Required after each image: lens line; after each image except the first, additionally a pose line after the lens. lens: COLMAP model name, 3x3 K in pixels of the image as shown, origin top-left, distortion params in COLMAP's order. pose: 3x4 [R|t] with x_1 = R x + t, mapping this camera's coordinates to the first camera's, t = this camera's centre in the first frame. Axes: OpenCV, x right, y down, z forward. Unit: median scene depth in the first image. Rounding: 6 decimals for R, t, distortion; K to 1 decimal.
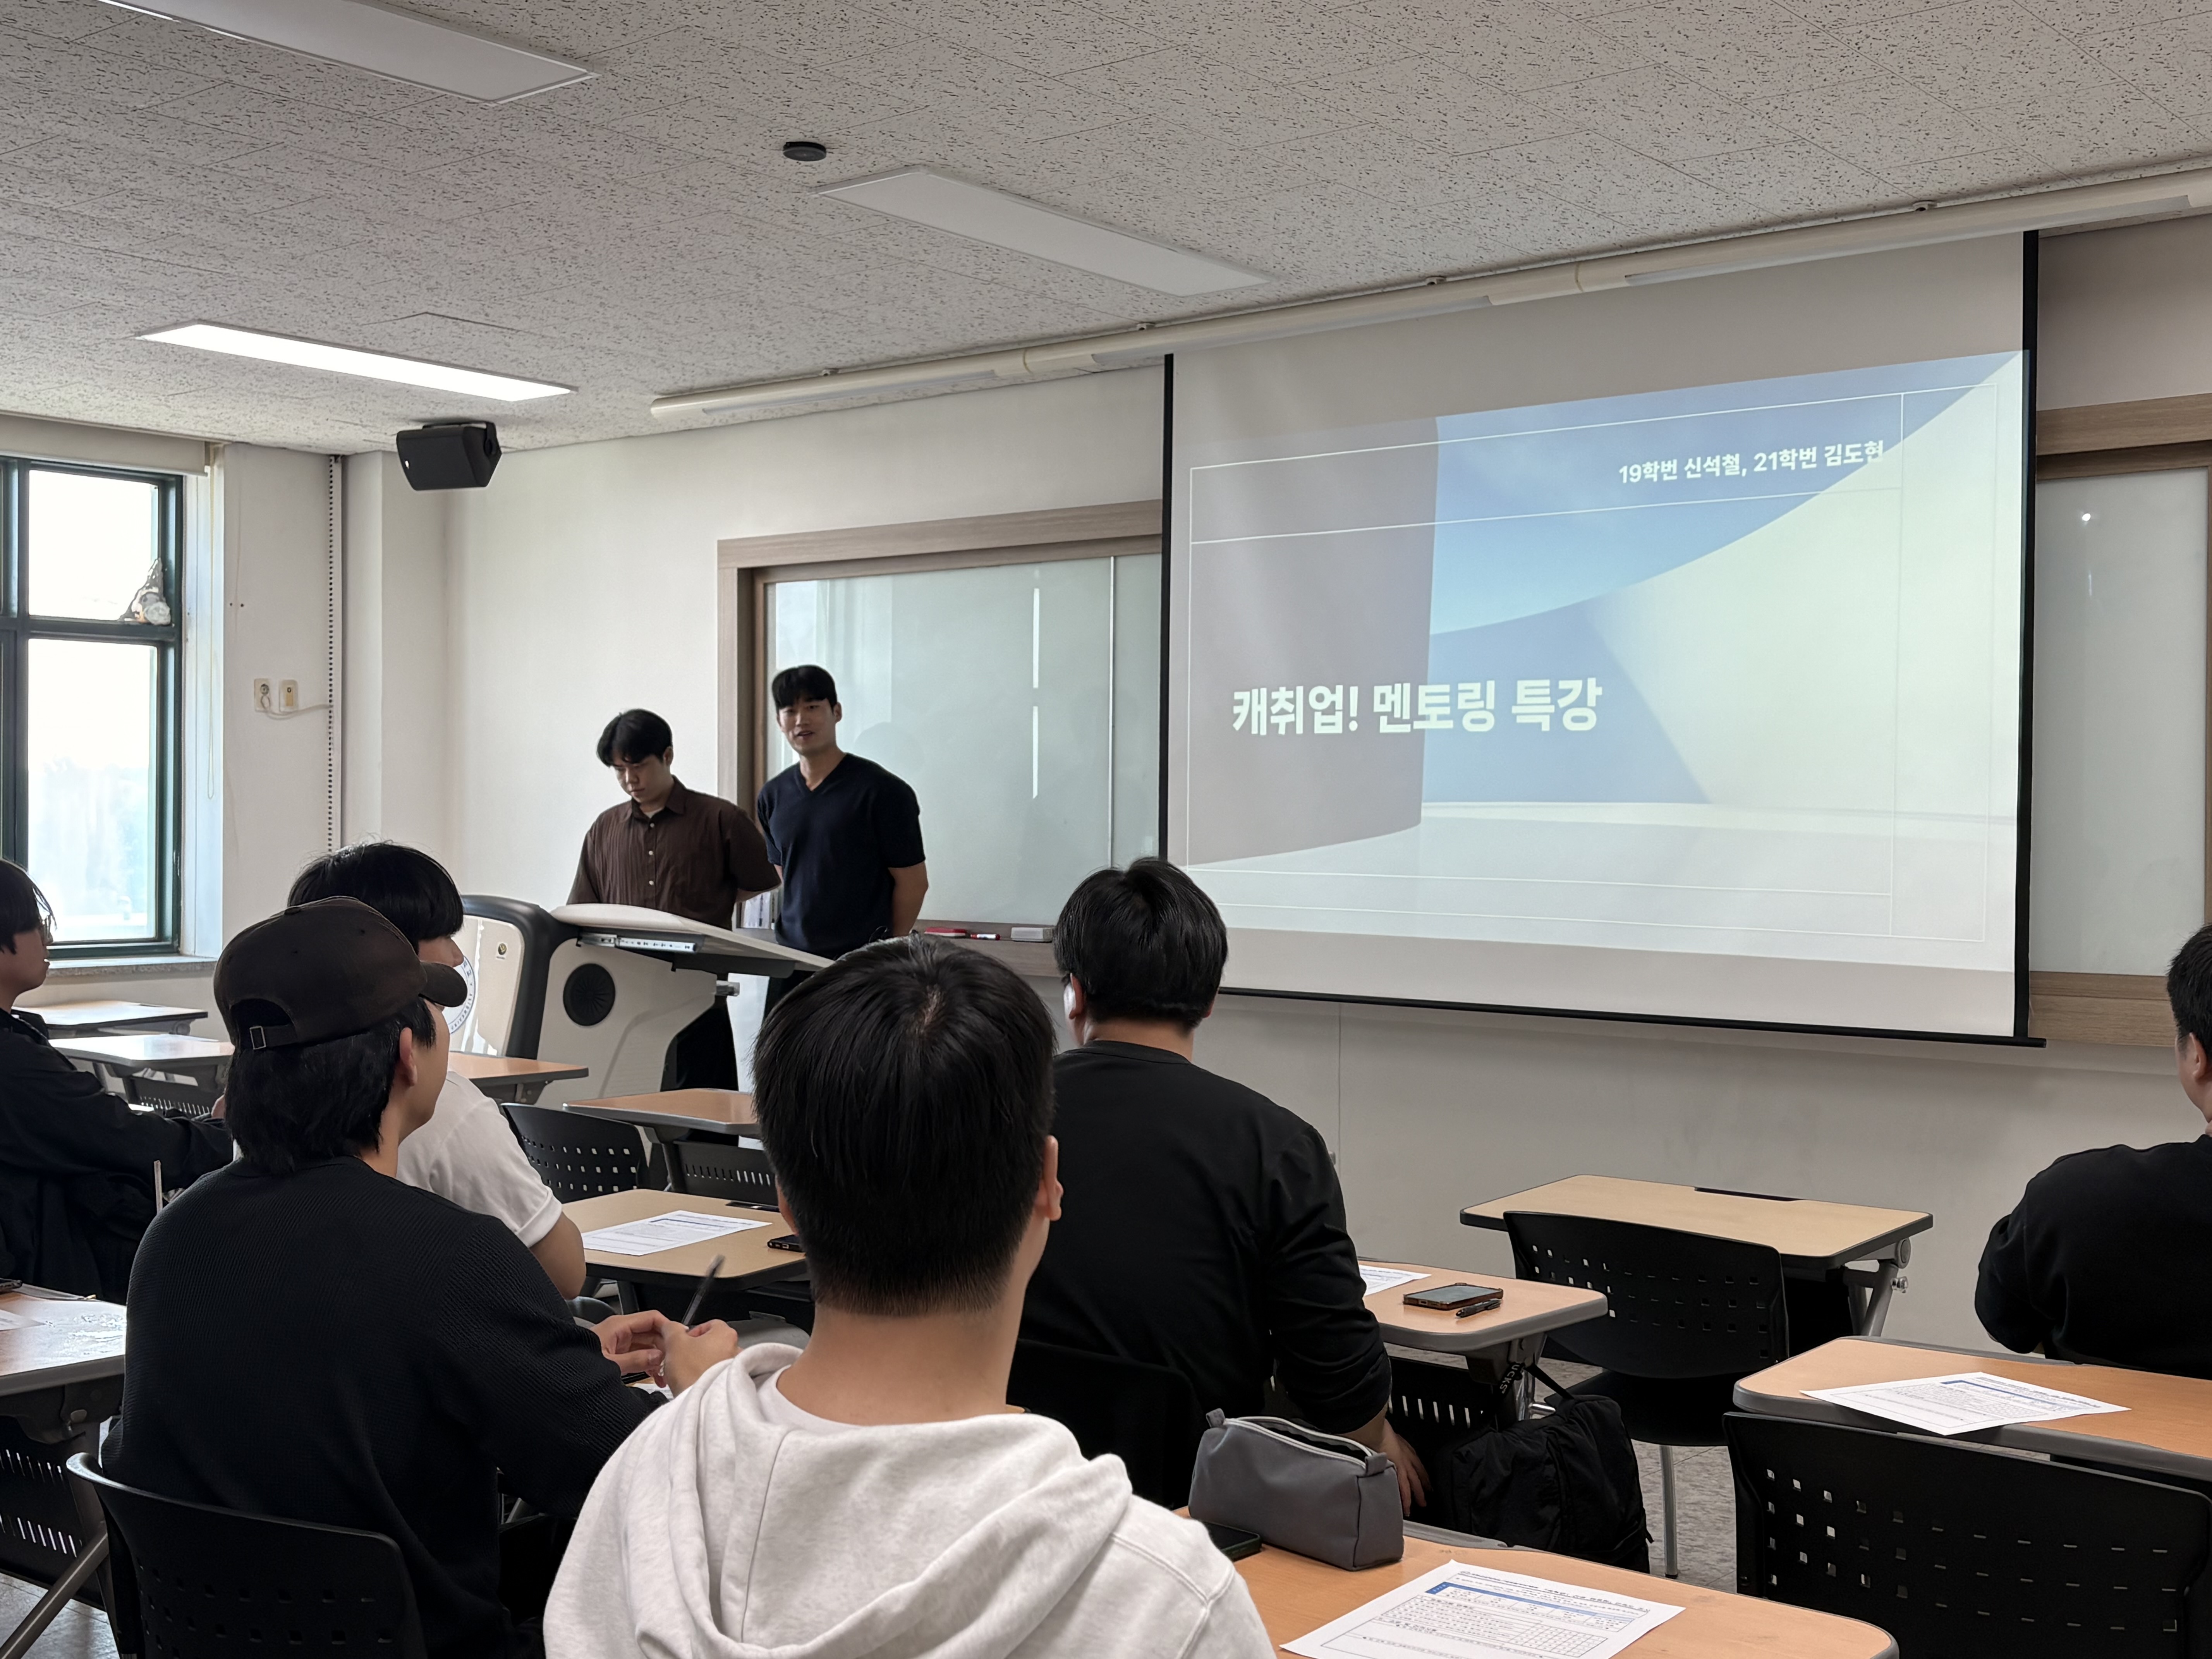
lens RADIAL K [[2520.0, 0, 1101.7], [0, 2520.0, 833.3], [0, 0, 1]] dist [0.002418, 0.000000]
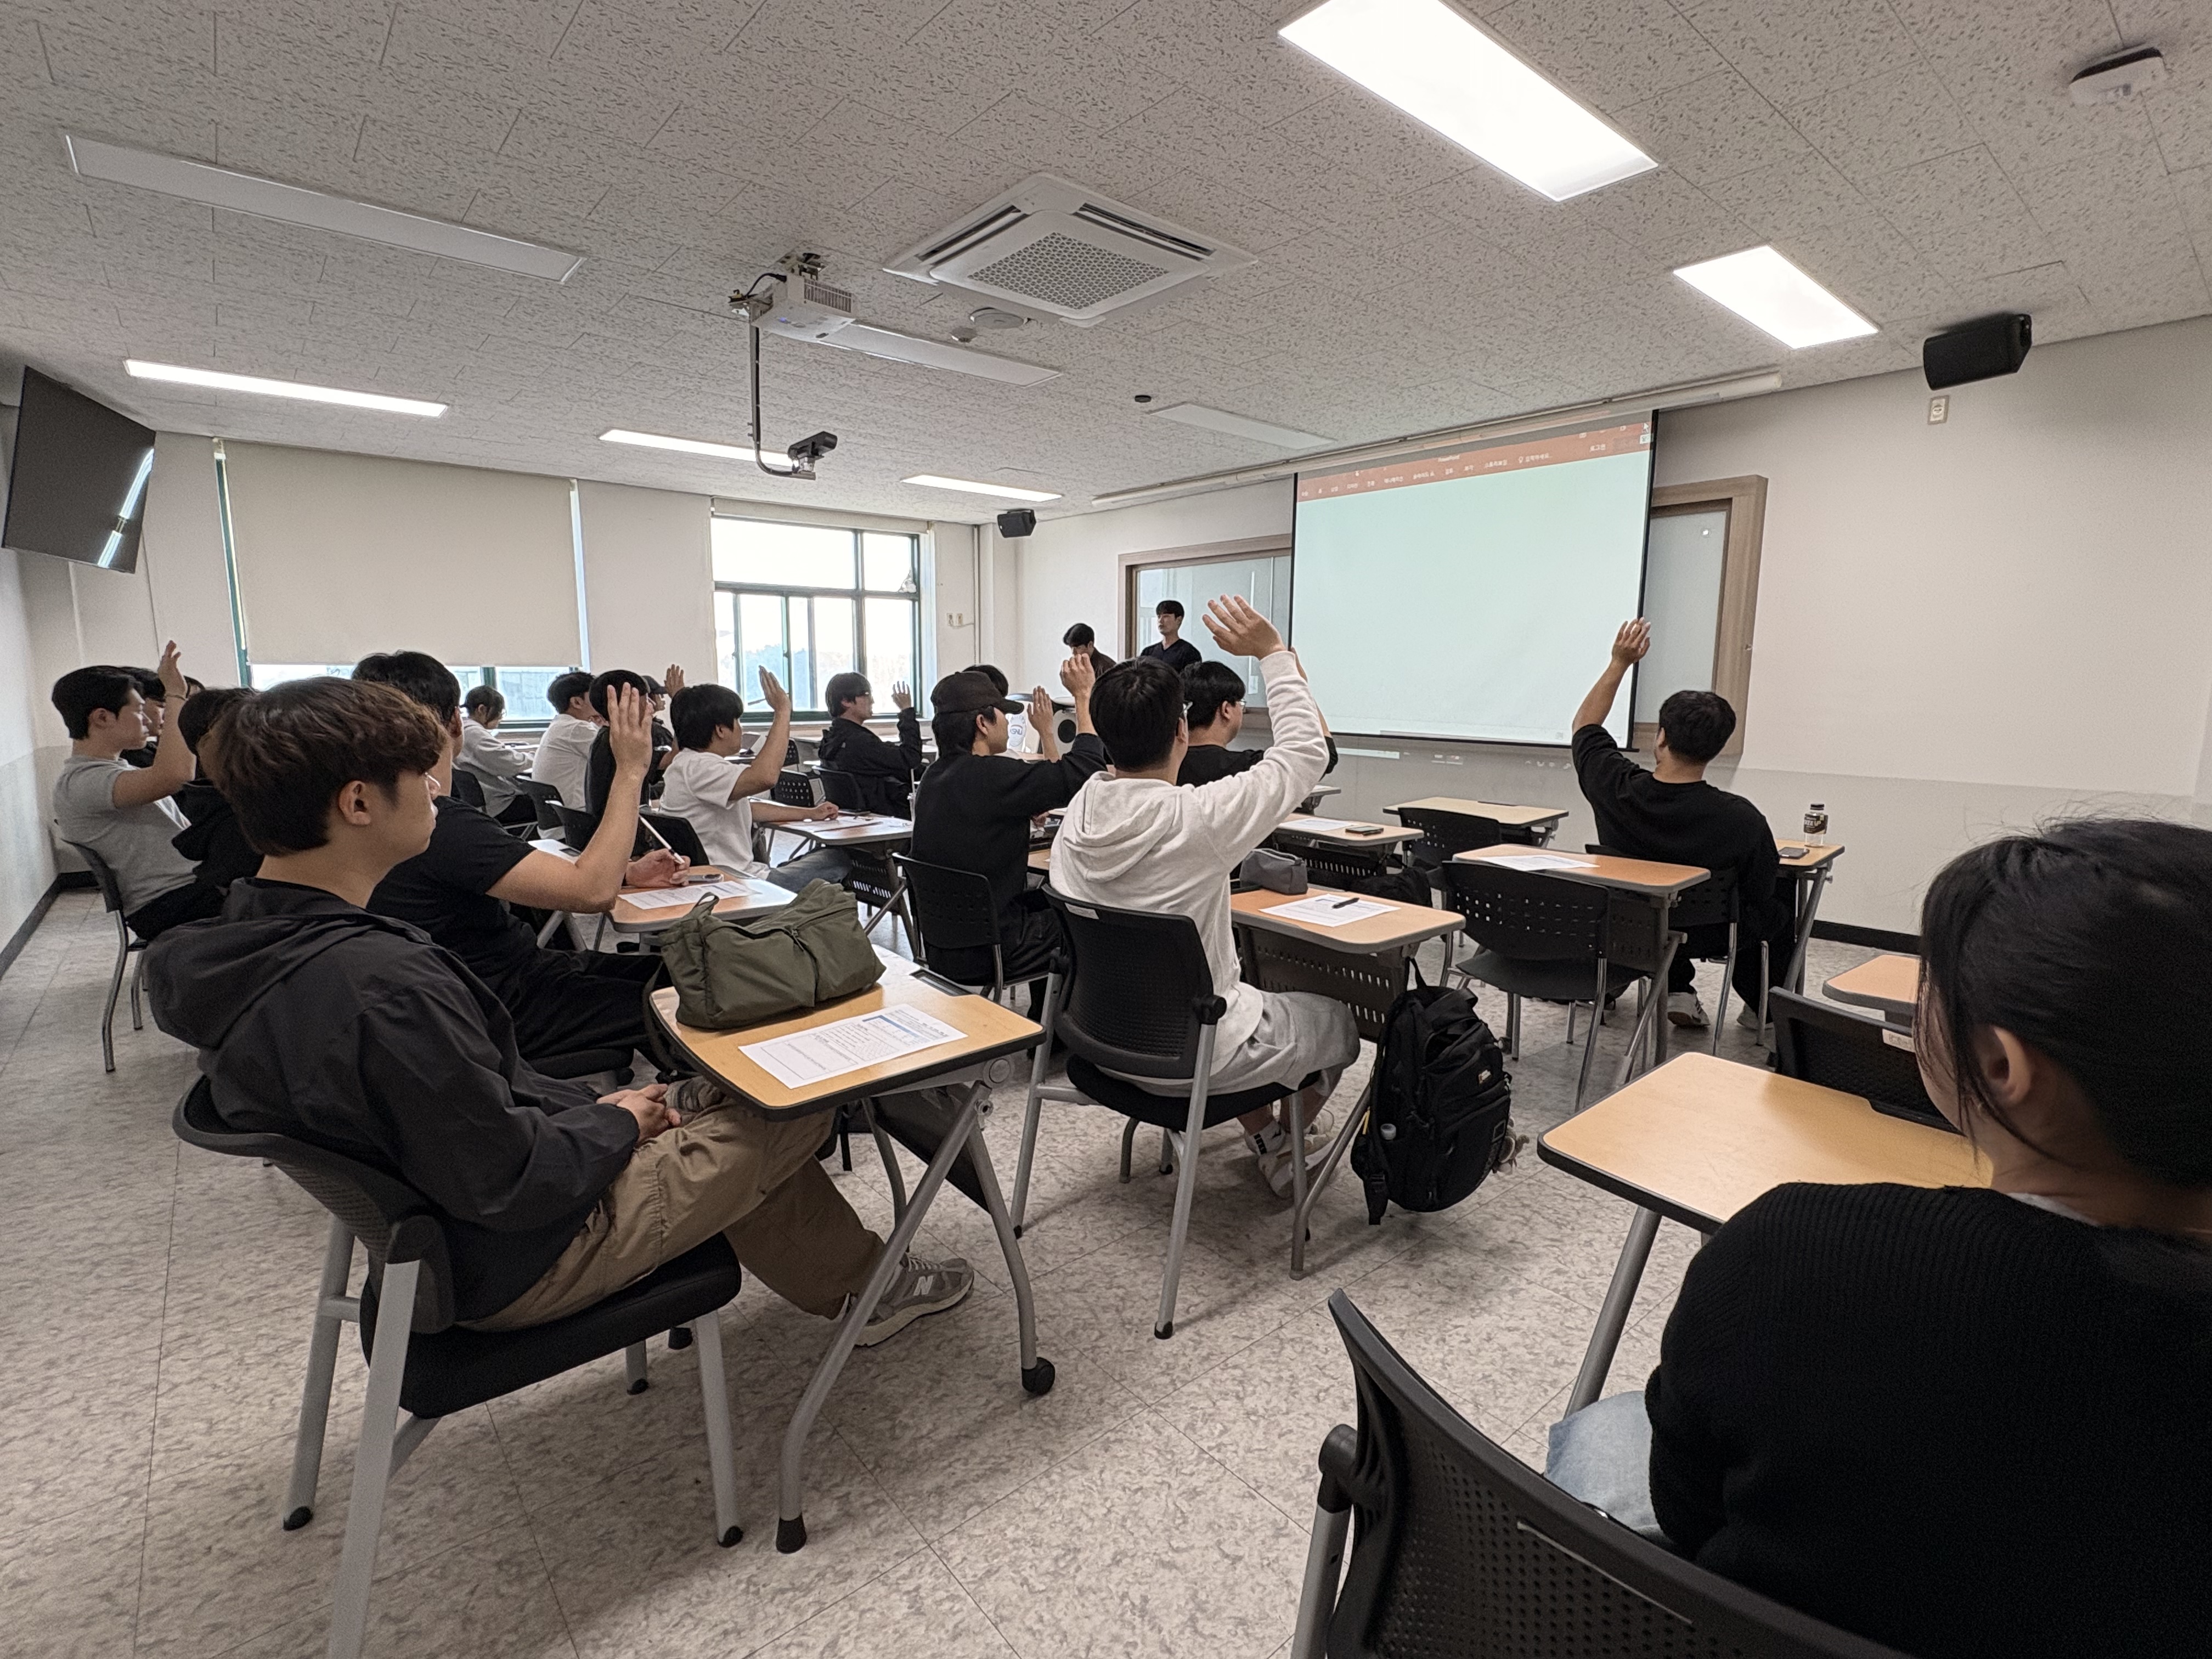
lens RADIAL K [[1052.8, 0, 1102.1], [0, 1052.8, 822.8], [0, 0, 1]] dist [-0.022316, 0.000141]
pose [[0.982939, 0.024391, -0.182306, 0.042002], [0.000037, 0.991142, 0.132803, 0.015454], [0.183930, -0.130544, 0.974232, -0.099476]]
